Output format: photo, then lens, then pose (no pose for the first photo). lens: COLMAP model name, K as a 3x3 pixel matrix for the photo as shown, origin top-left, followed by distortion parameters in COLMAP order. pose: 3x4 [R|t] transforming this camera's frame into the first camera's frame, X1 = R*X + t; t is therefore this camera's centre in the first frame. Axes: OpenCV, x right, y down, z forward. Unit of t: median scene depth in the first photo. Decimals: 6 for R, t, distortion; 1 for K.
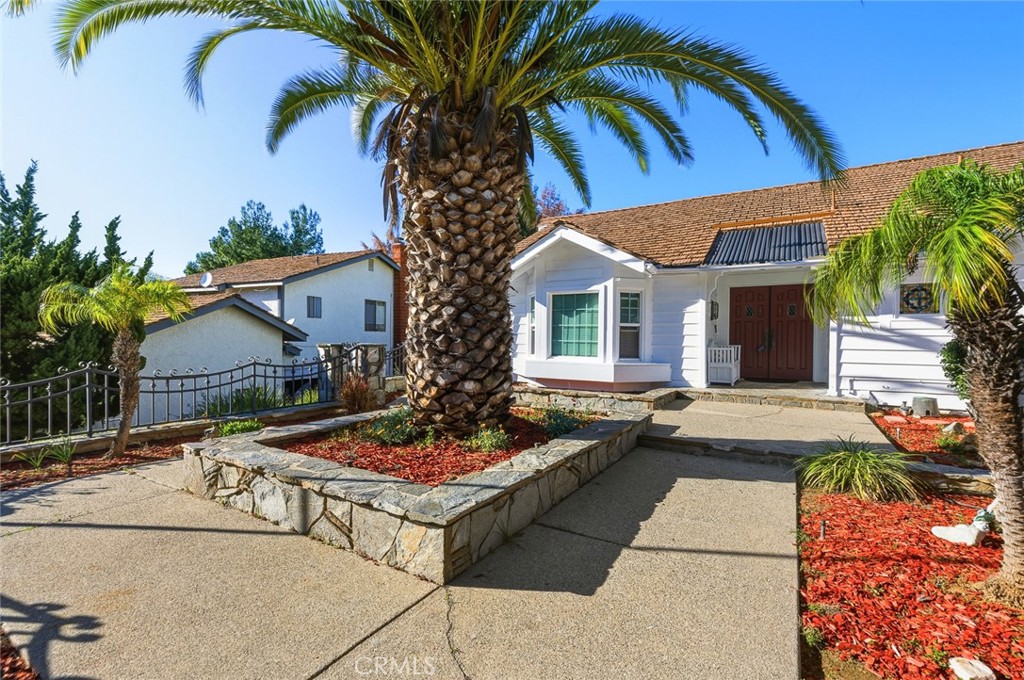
lens RADIAL K [[459.0, 0, 515.8], [0, 459.0, 347.1], [0, 0, 1]] dist [0.000274, 0.000232]
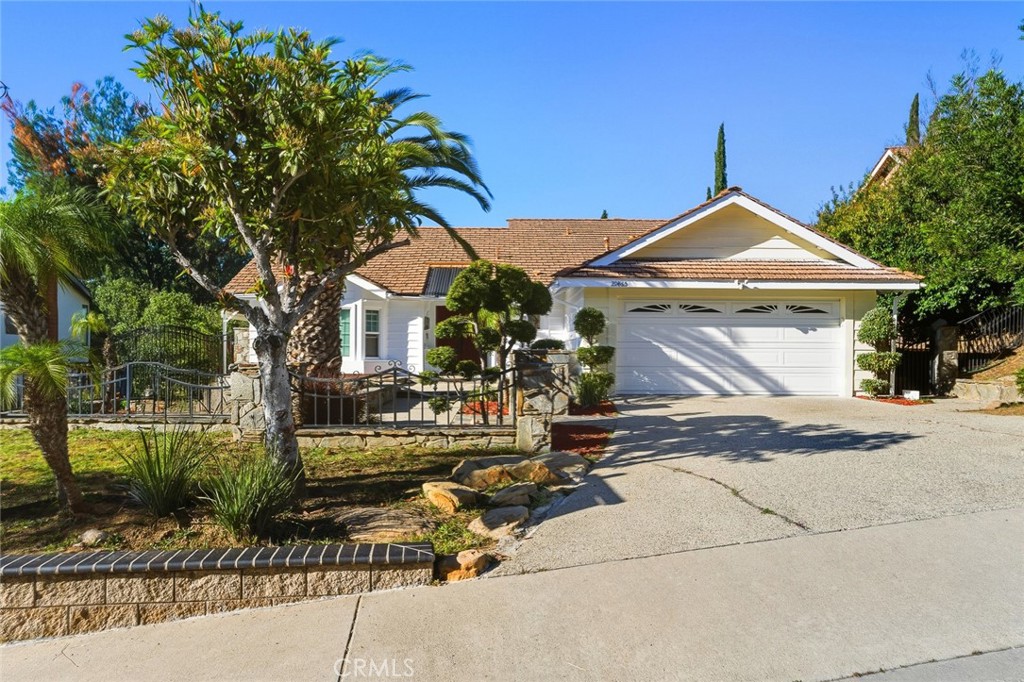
lens RADIAL K [[705.2, 0, 511.7], [0, 705.2, 344.2], [0, 0, 1]] dist [0.018815, -0.004966]
pose [[0.850797, 0.002915, 0.525486, -0.568999], [0.007245, 0.999825, -0.017276, 0.027950], [-0.525444, 0.018506, 0.850627, -1.149514]]
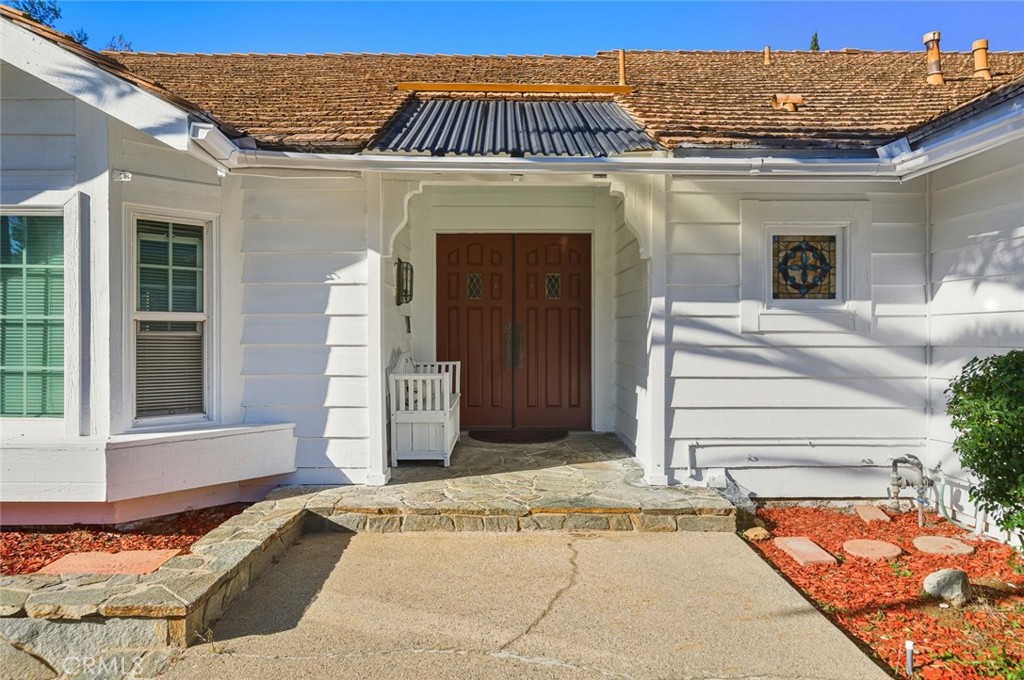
lens RADIAL K [[705.2, 0, 512.6], [0, 705.2, 334.6], [0, 0, 1]] dist [0.018815, -0.004966]
pose [[0.851560, -0.011766, 0.524124, 0.207701], [0.015147, 0.999883, -0.002165, -0.033770], [-0.524037, 0.009782, 0.851639, 0.465290]]
